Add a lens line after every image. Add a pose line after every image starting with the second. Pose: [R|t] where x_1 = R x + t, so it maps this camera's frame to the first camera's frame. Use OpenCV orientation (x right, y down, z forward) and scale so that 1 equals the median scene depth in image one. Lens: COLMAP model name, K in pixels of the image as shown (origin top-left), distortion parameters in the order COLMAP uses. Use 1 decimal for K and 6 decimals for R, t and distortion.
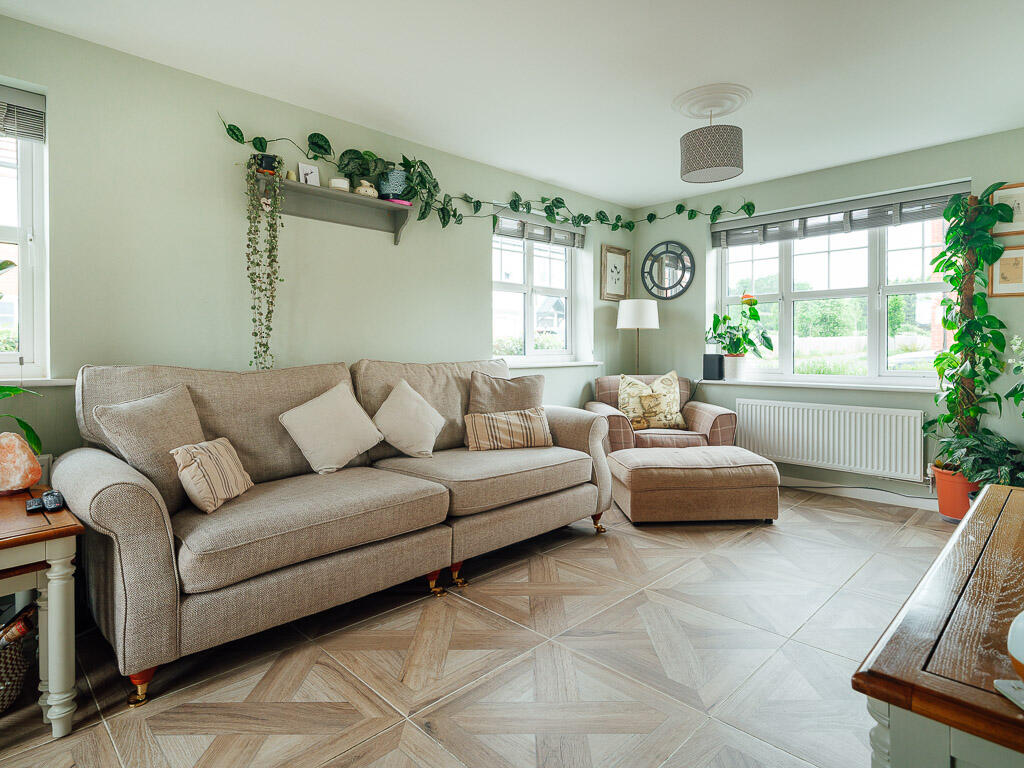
lens RADIAL K [[568.3, 0, 517.3], [0, 568.3, 360.1], [0, 0, 1]] dist [0.002096, 0.000331]
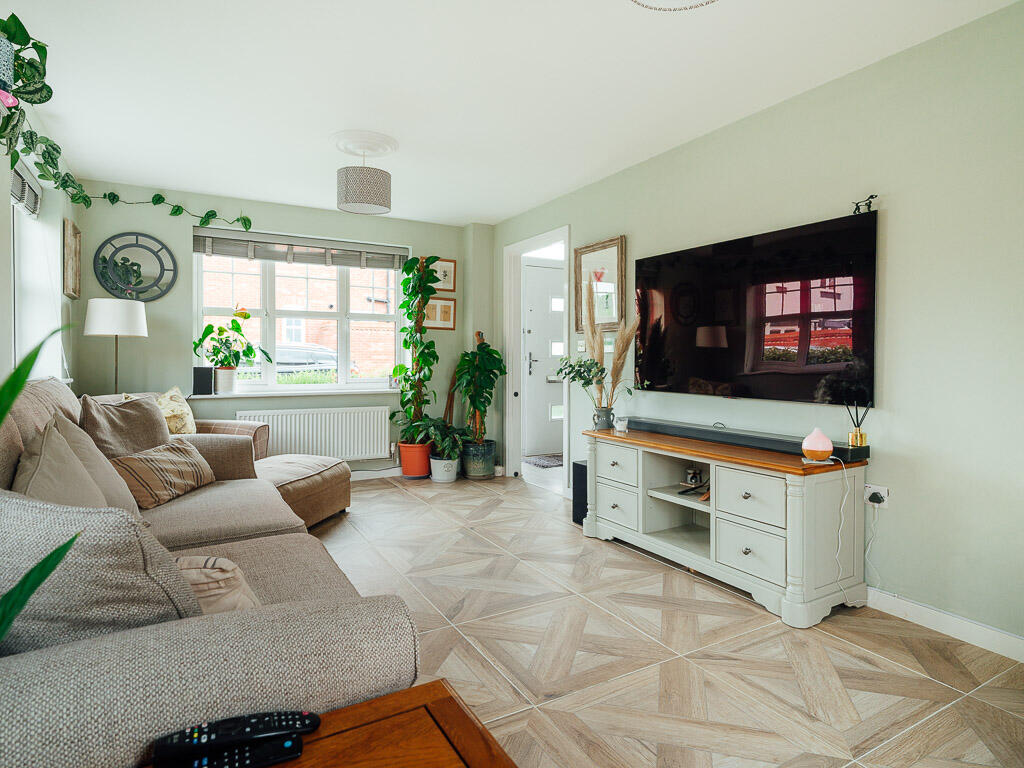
lens RADIAL K [[566.5, 0, 512.0], [0, 566.5, 384.0], [0, 0, 1]] dist [-0.001262, -0.000649]
pose [[0.266352, -0.036792, 0.963173, -0.446923], [0.015029, 0.999308, 0.034017, -0.007046], [-0.963759, 0.005415, 0.266720, 0.276034]]
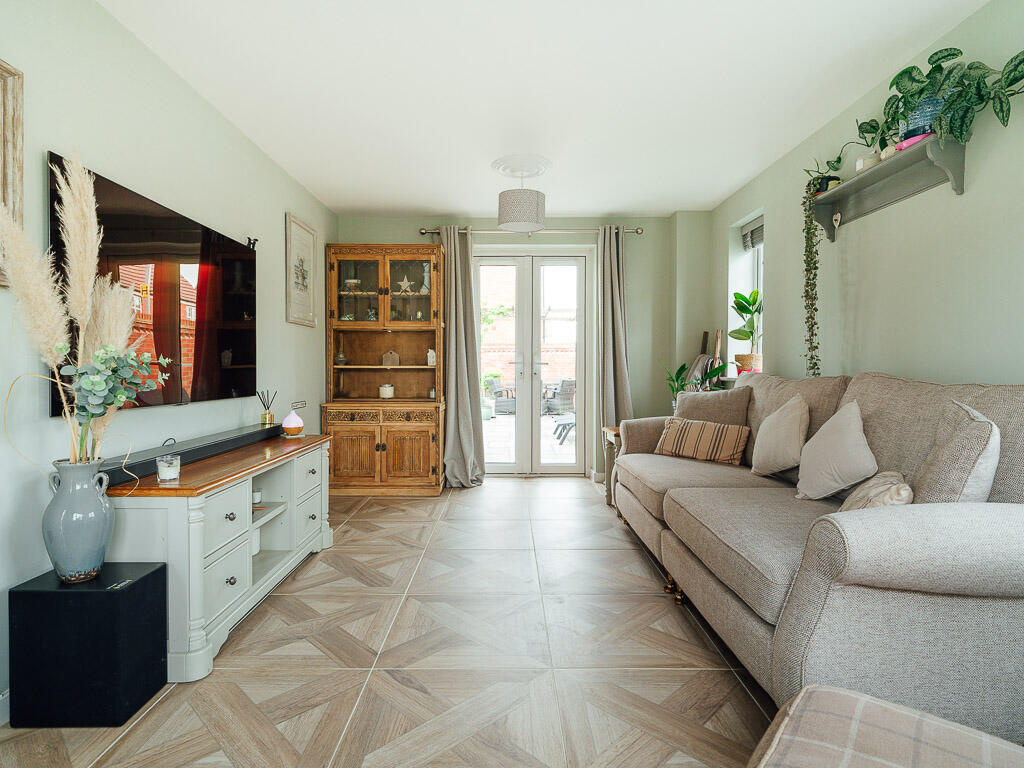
lens RADIAL K [[566.5, 0, 512.0], [0, 566.5, 384.0], [0, 0, 1]] dist [-0.001262, -0.000649]
pose [[-0.703847, 0.030559, -0.709694, 0.452955], [-0.005950, 0.998786, 0.048908, -0.014853], [0.710326, 0.038647, -0.702811, 0.844742]]
